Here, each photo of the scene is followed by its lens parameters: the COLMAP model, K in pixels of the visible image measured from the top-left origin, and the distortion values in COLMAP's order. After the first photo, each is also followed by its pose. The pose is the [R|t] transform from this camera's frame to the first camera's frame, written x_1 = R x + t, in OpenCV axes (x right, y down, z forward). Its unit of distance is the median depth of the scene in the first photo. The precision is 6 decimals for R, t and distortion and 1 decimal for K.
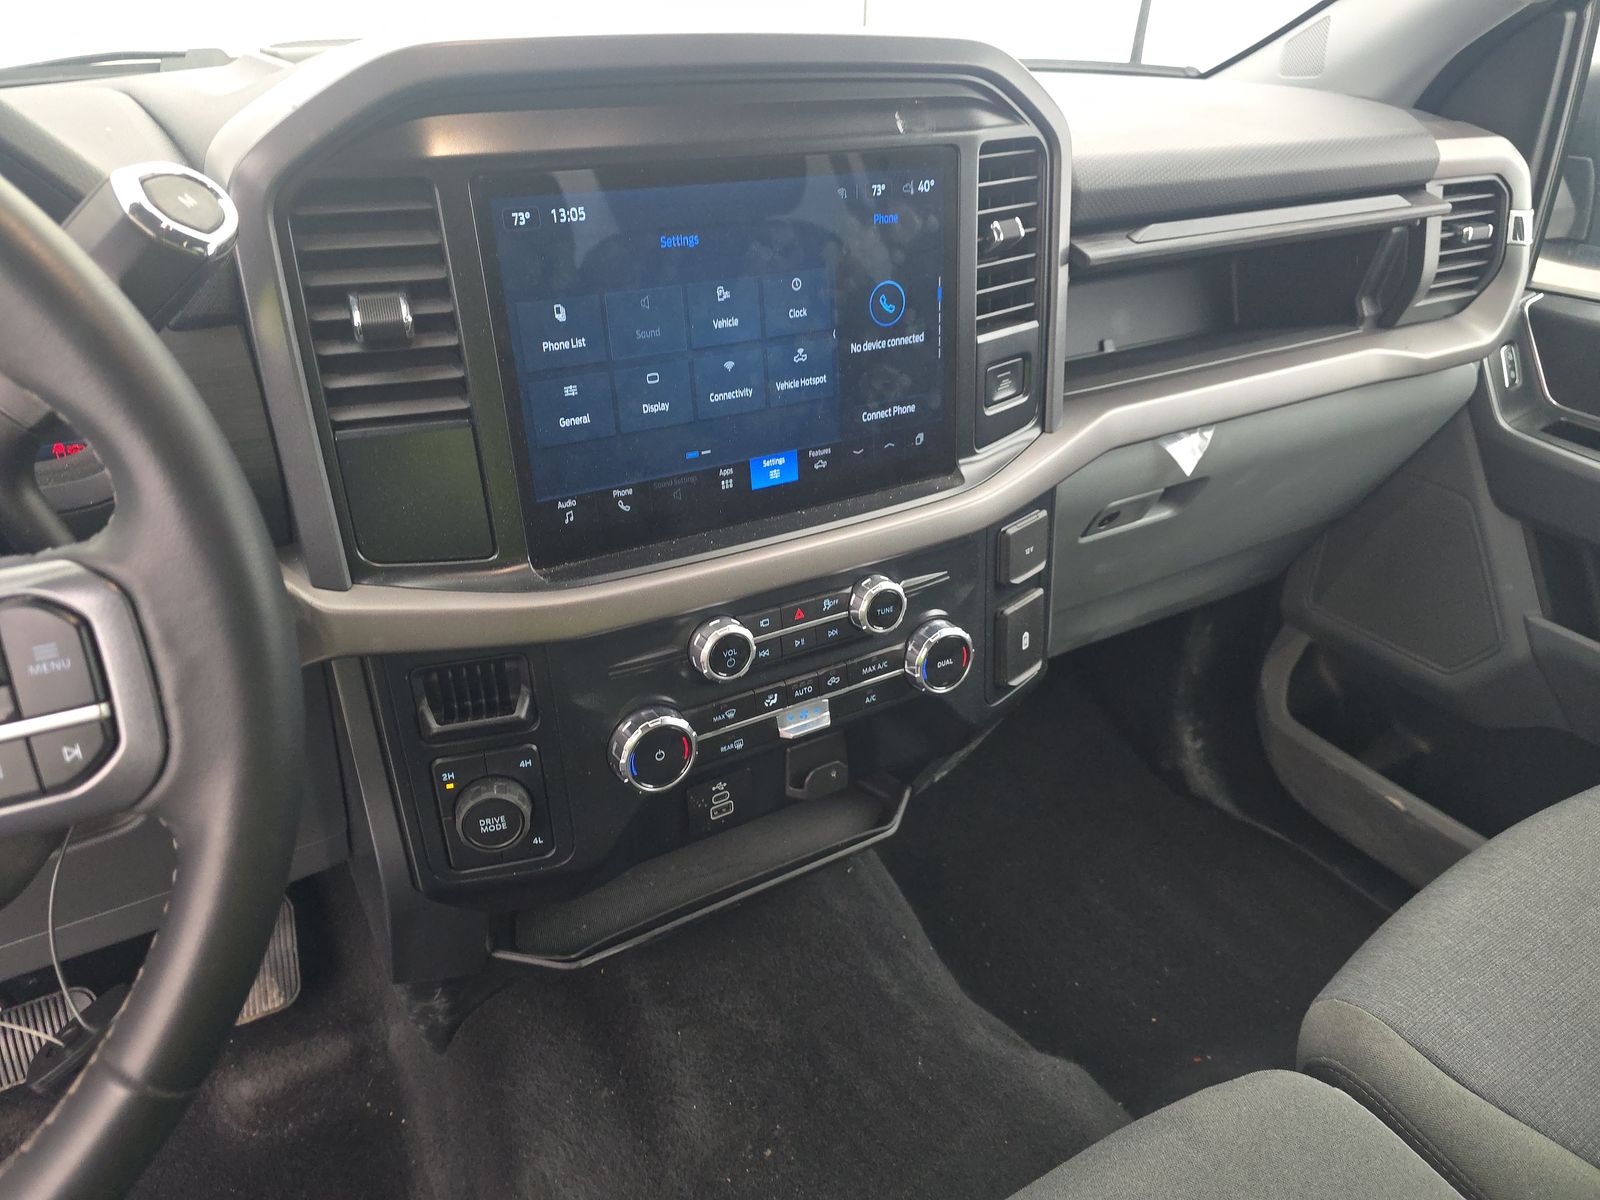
lens RADIAL K [[1057.1, 0, 799.1], [0, 1057.1, 635.0], [0, 0, 1]] dist [0.006422, -0.024565]
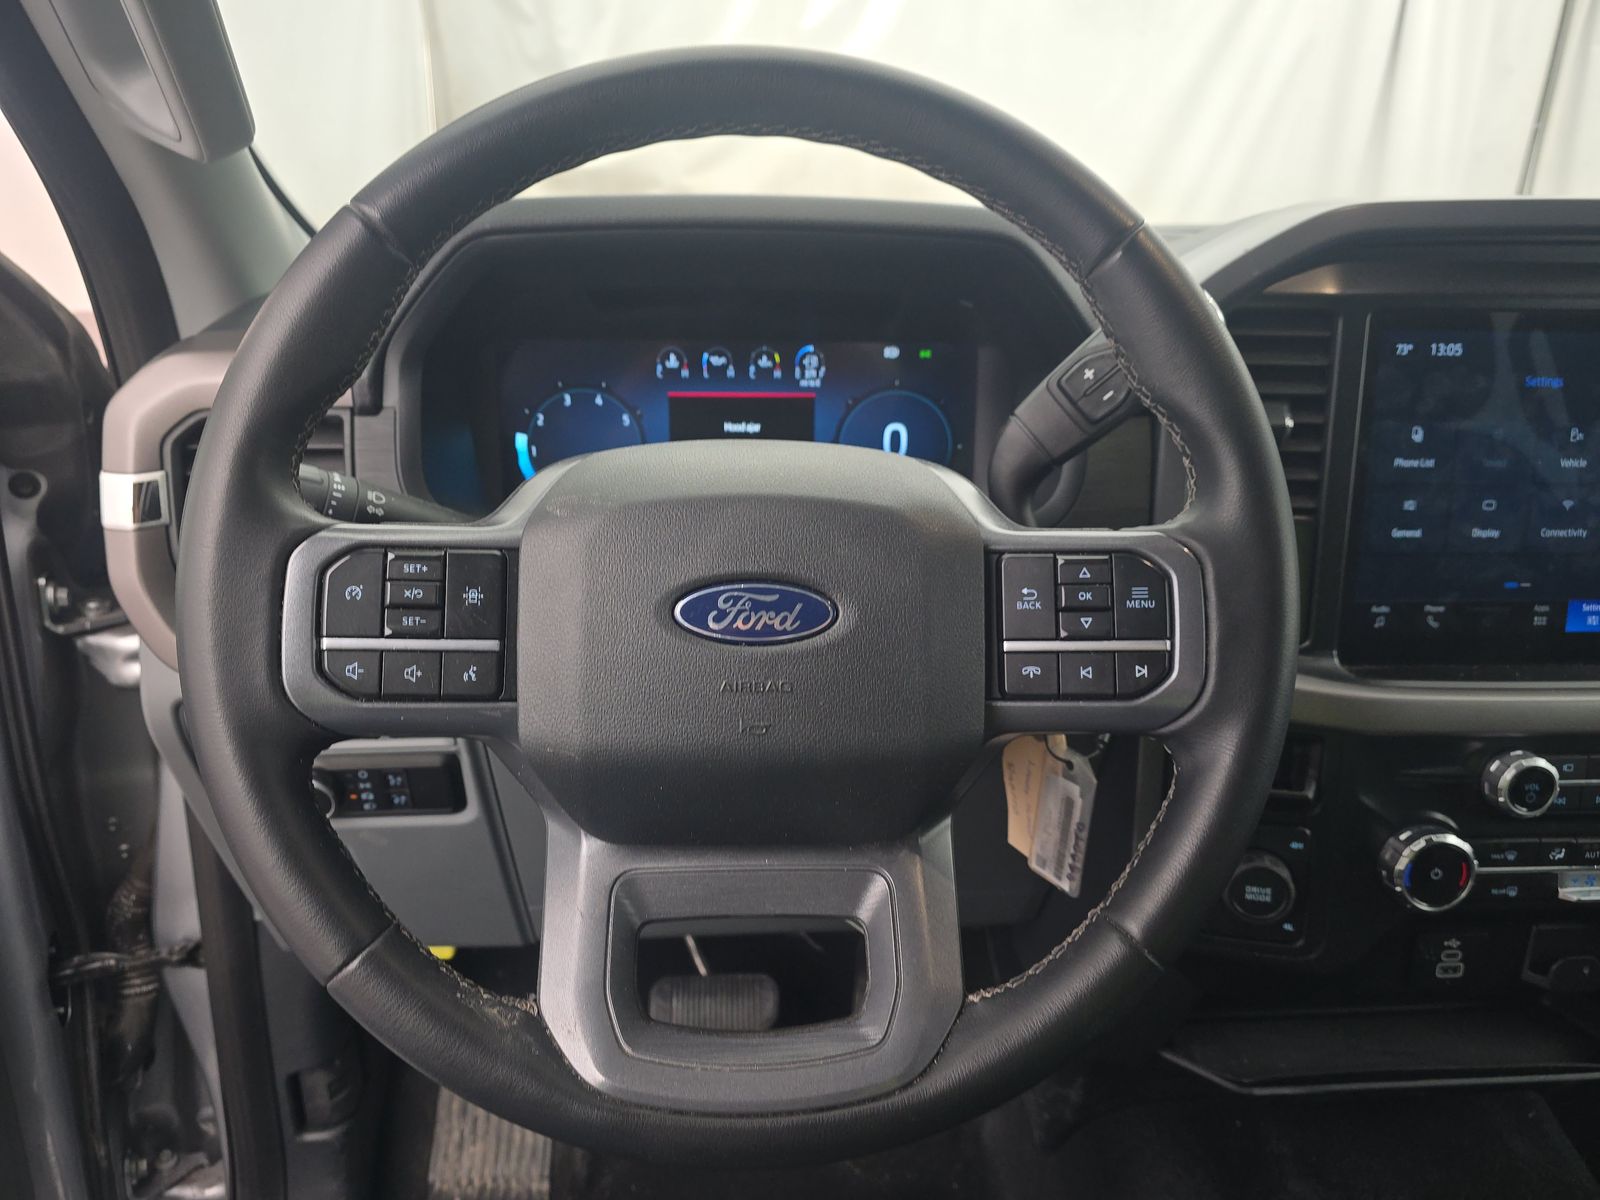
lens RADIAL K [[1071.9, 0, 800.0], [0, 1071.9, 600.0], [0, 0, 1]] dist [0.003288, -0.020506]
pose [[0.877462, 0.140668, -0.458556, -0.234236], [-0.235325, 0.959312, -0.156020, 0.166201], [0.417951, 0.244811, 0.874862, -0.172956]]
